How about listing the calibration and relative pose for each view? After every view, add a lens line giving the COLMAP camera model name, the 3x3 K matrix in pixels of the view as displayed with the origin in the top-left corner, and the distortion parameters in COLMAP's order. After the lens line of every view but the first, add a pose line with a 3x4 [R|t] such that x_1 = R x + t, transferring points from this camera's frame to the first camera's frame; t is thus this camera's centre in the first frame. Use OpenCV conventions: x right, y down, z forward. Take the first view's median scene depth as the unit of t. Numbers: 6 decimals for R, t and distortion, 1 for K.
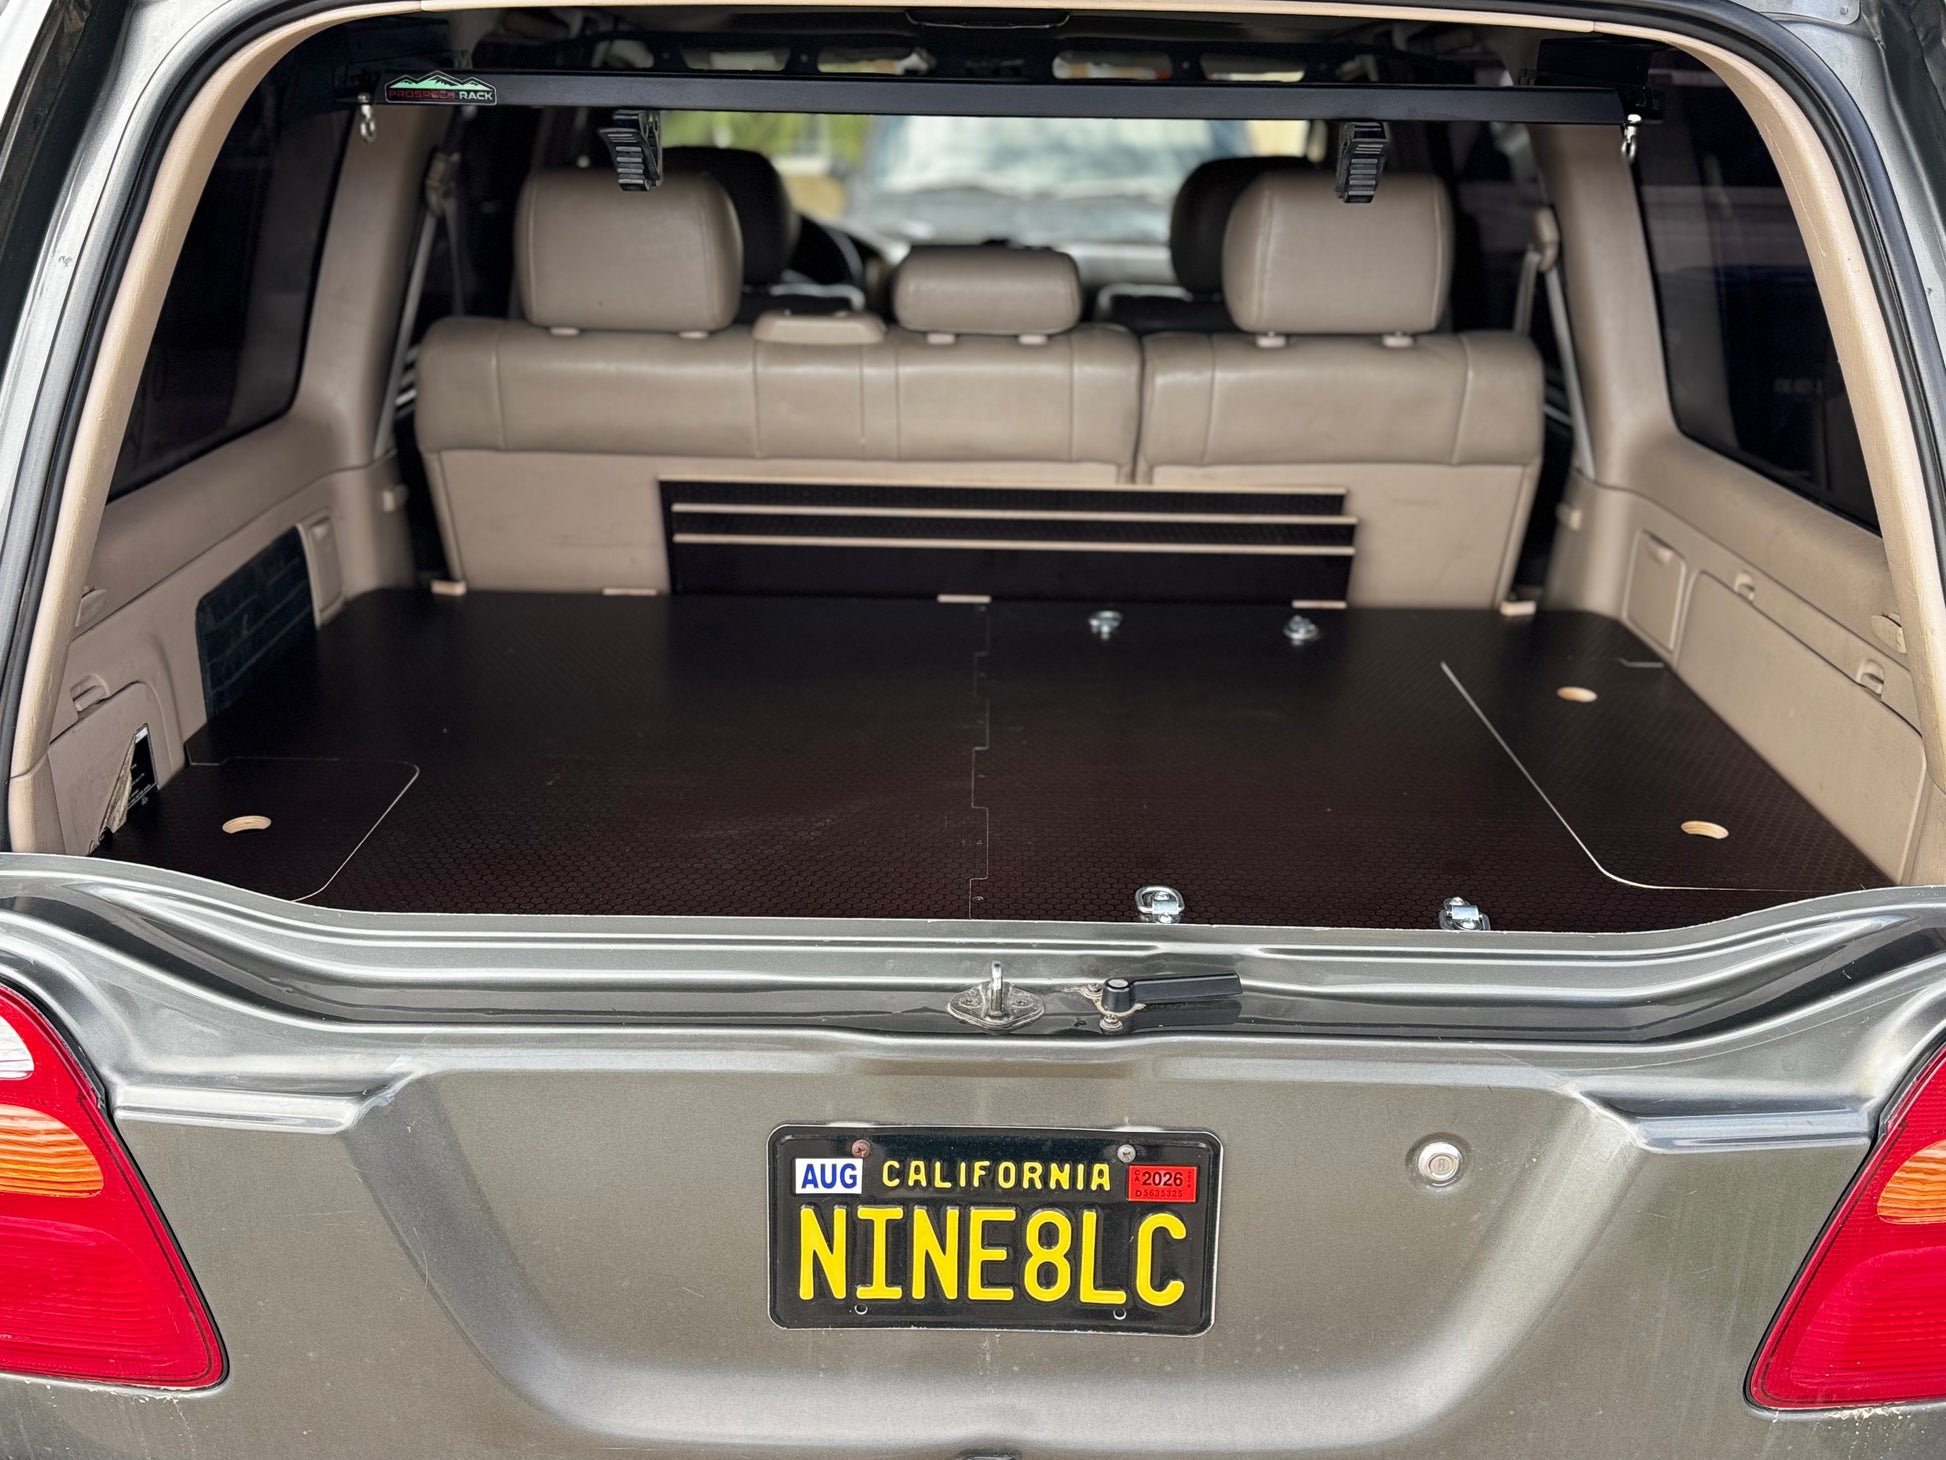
lens RADIAL K [[1810.2, 0, 980.6], [0, 1810.2, 731.4], [0, 0, 1]] dist [0.125377, -0.228870]
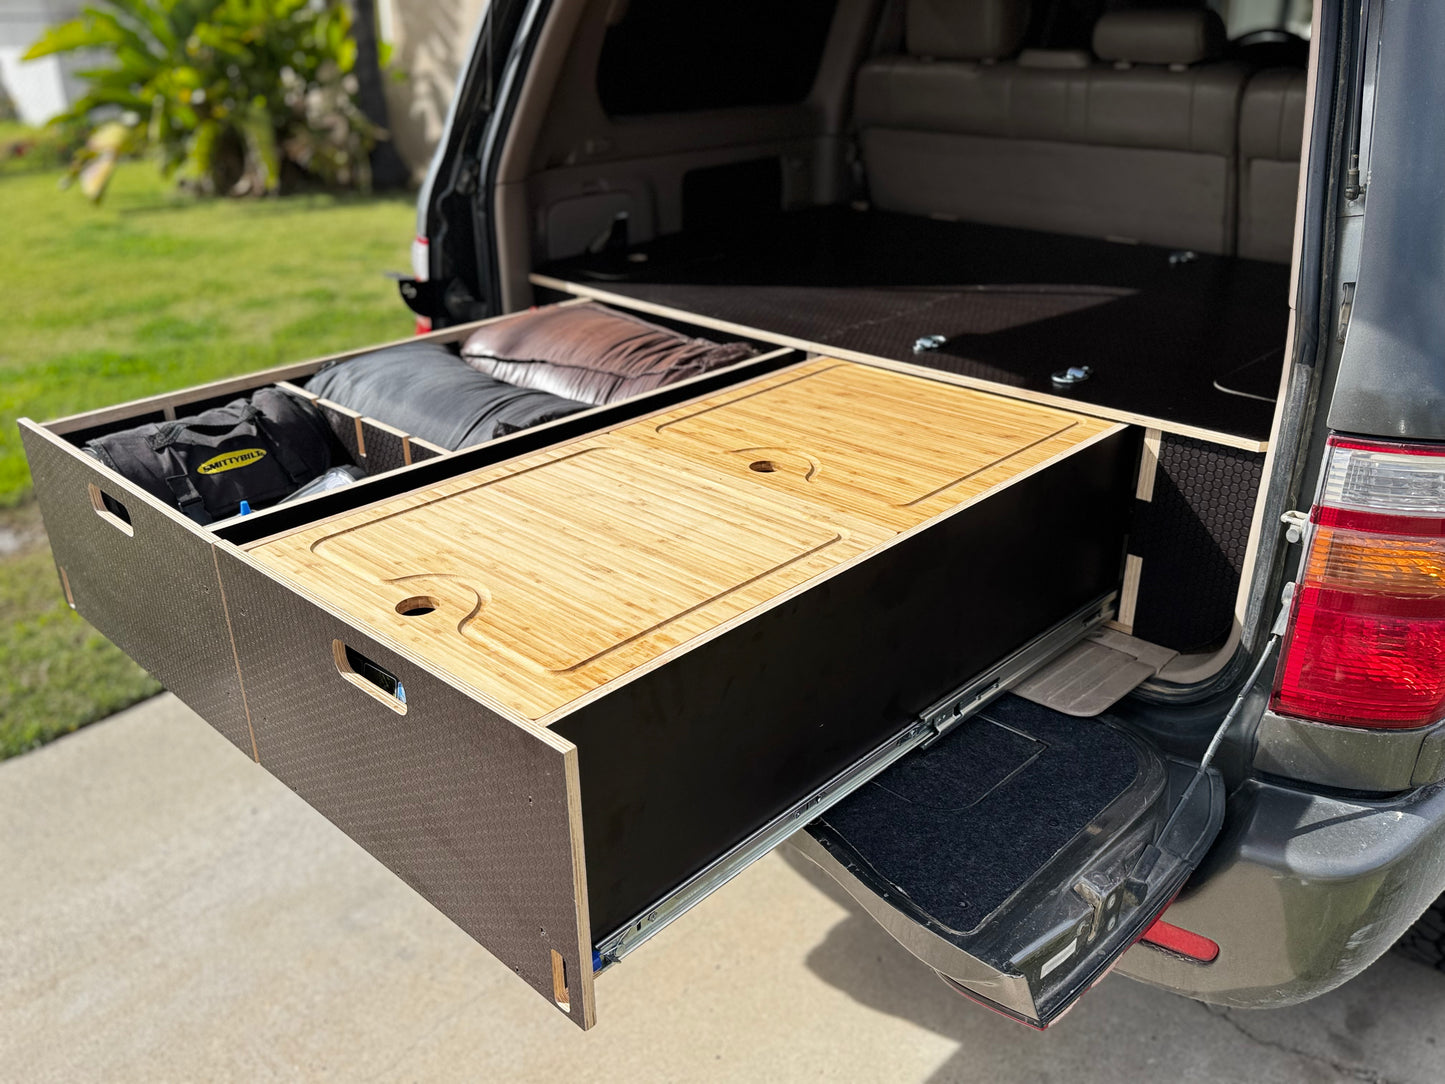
lens RADIAL K [[1218.9, 0, 722.7], [0, 1218.9, 540.5], [0, 0, 1]] dist [0.090667, -0.141016]
pose [[0.726444, 0.265844, -0.633724, 0.562906], [-0.222712, 0.963451, 0.148865, 0.109337], [0.650137, 0.032996, 0.759100, -0.037081]]
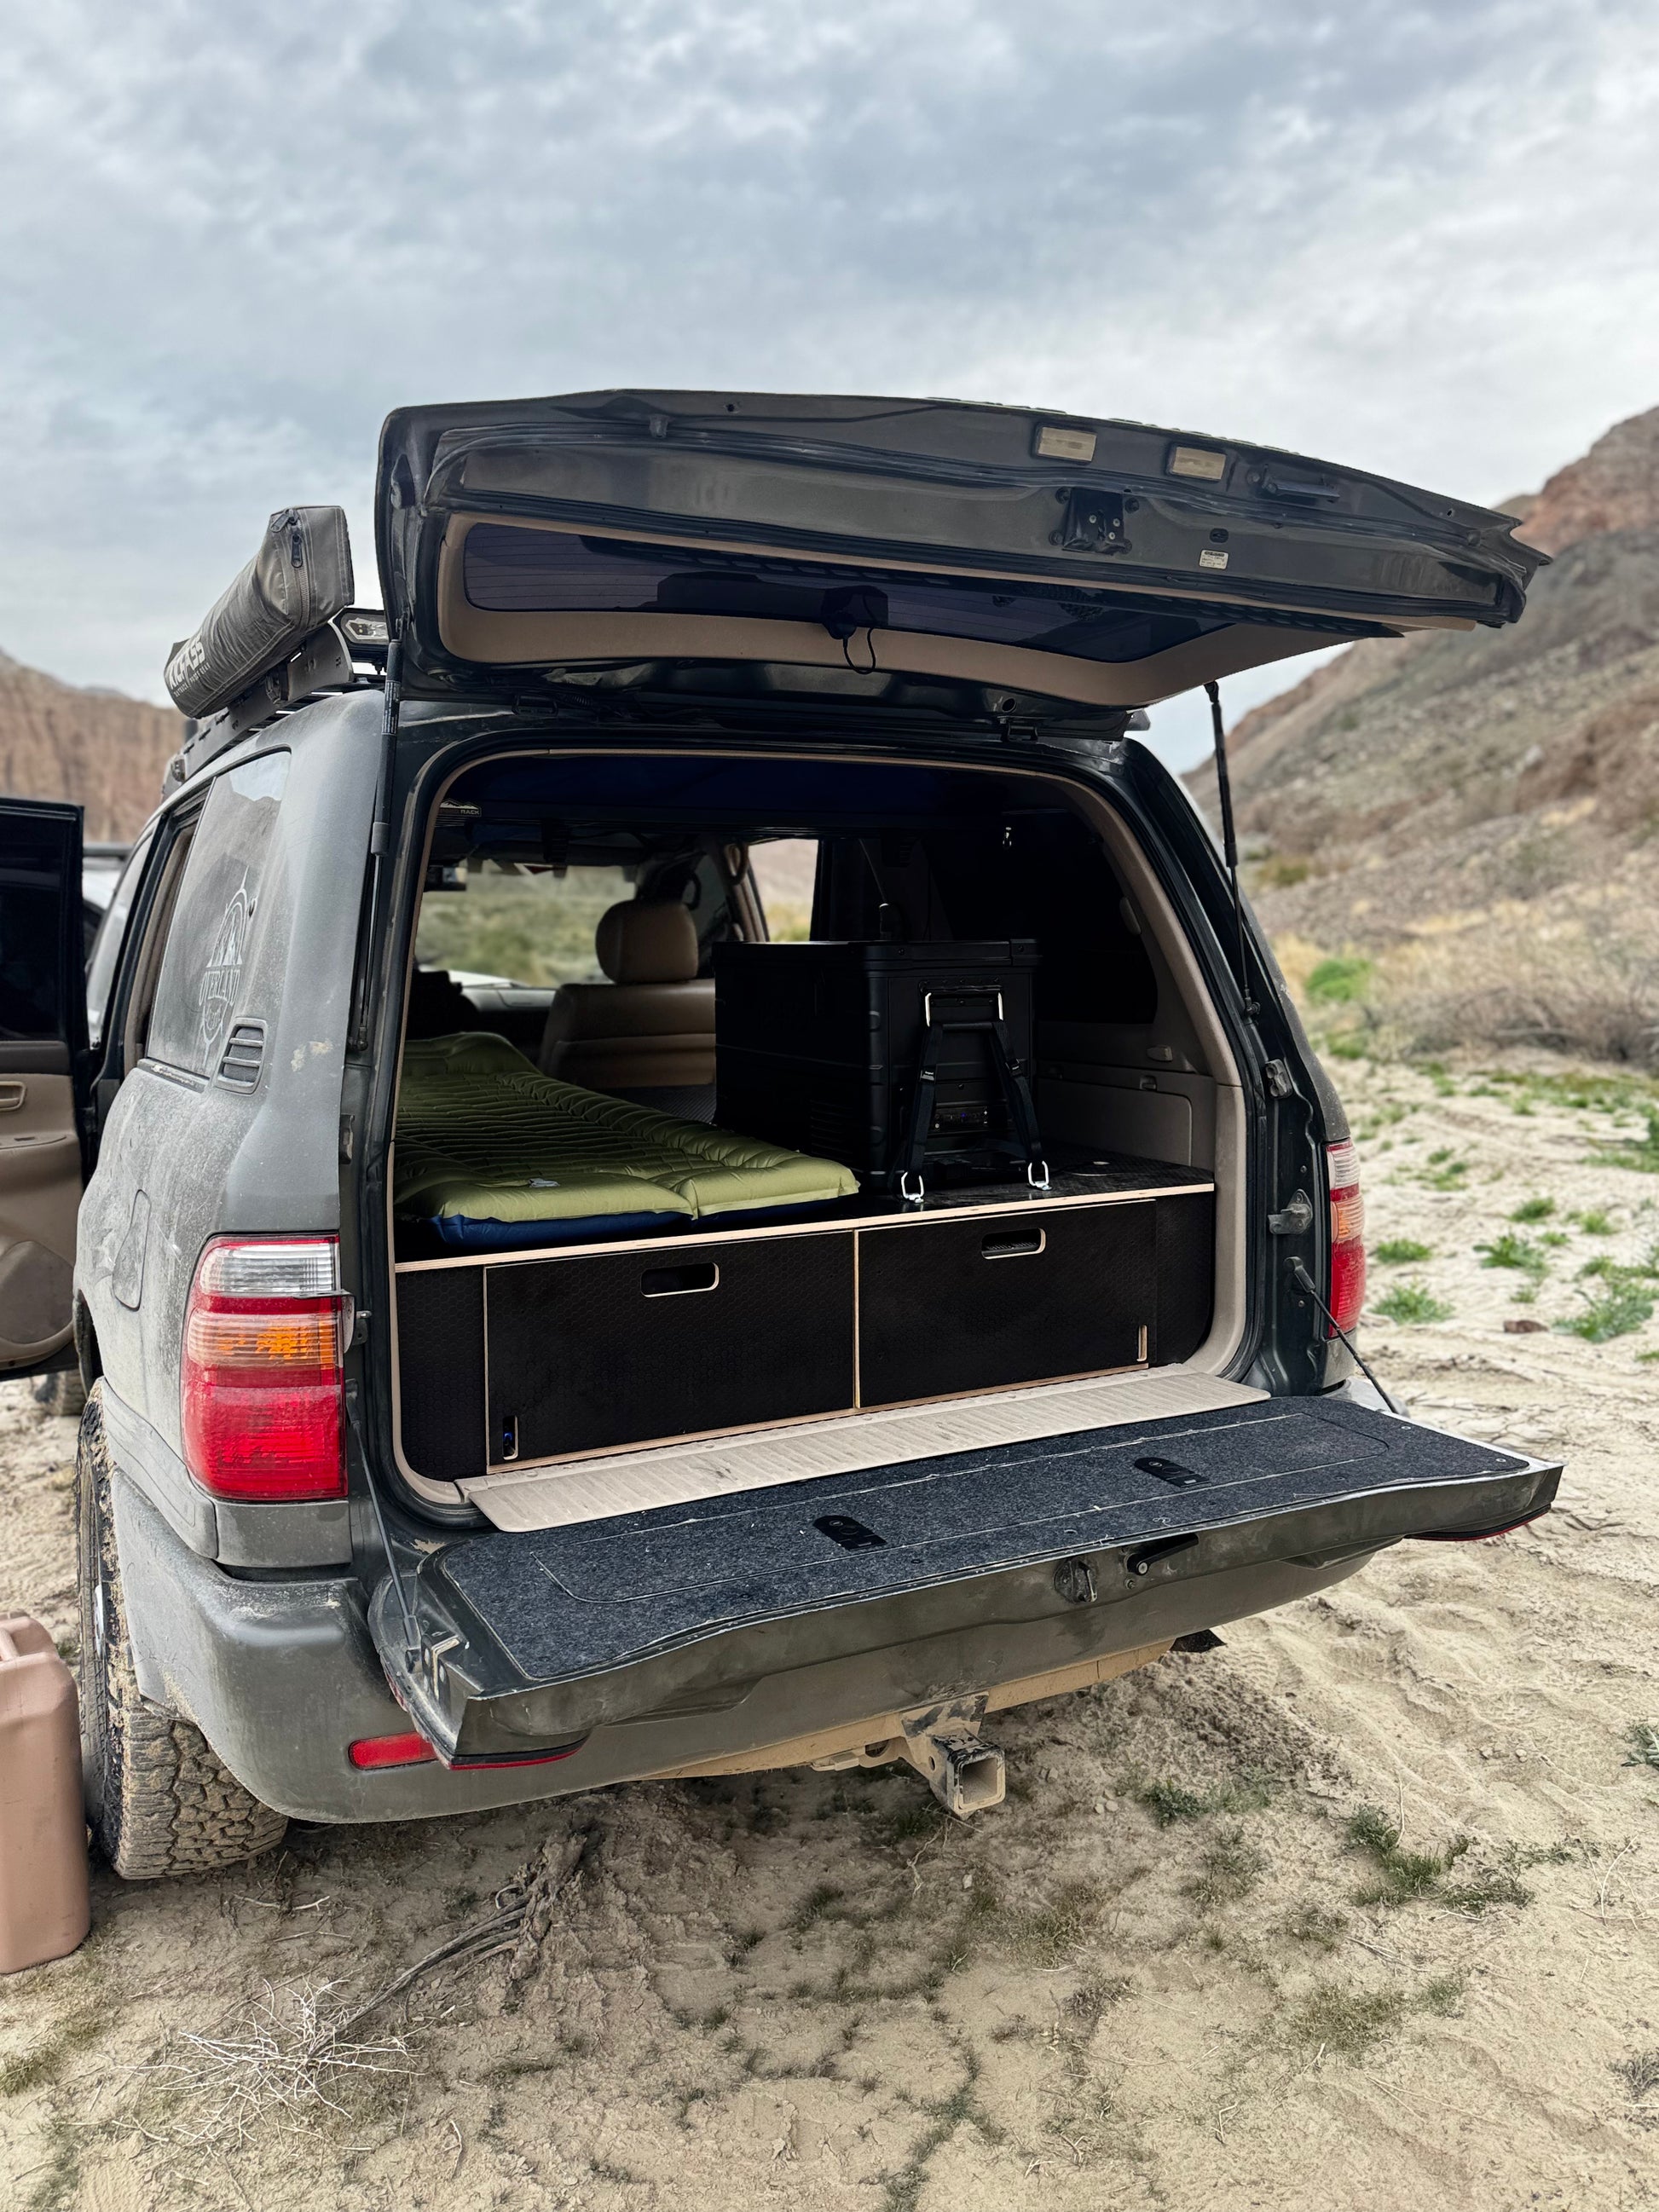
lens RADIAL K [[1638.0, 0, 836.5], [0, 1638.0, 1102.0], [0, 0, 1]] dist [0.109059, -0.168755]
pose [[0.890708, -0.071169, 0.448971, -0.537603], [0.179715, 0.962336, -0.203989, 0.246548], [-0.417543, 0.262381, 0.869950, -0.368495]]
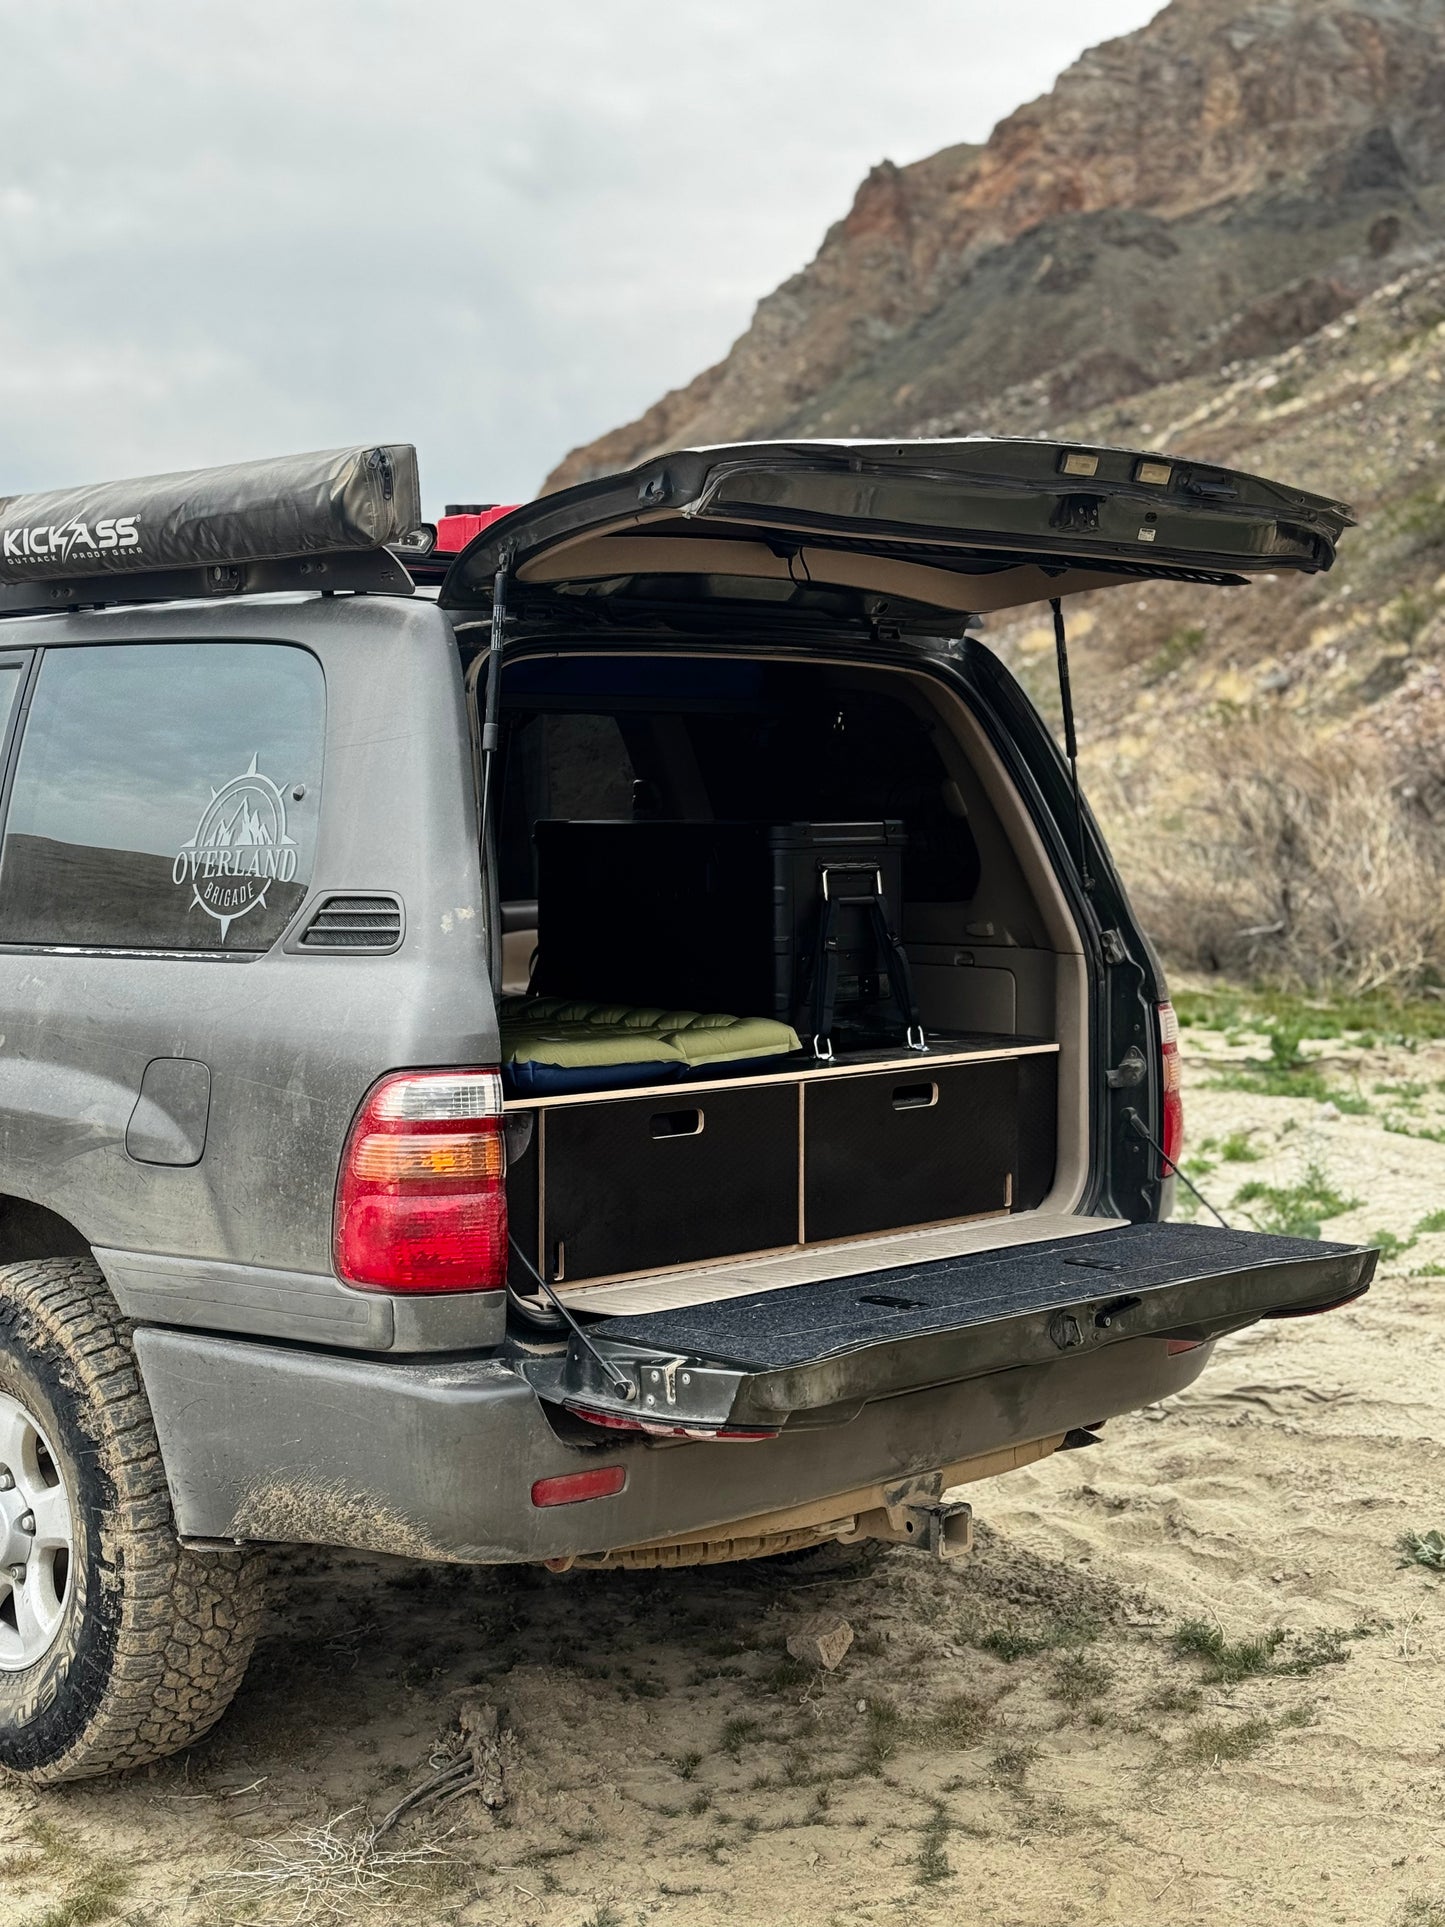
lens RADIAL K [[2704.5, 0, 729.0], [0, 2704.5, 969.2], [0, 0, 1]] dist [0.161779, -0.035783]
pose [[0.717747, -0.064014, 0.693355, -1.549711], [0.254901, 0.950799, -0.176086, 0.380108], [-0.647970, 0.303122, 0.698751, -0.833536]]
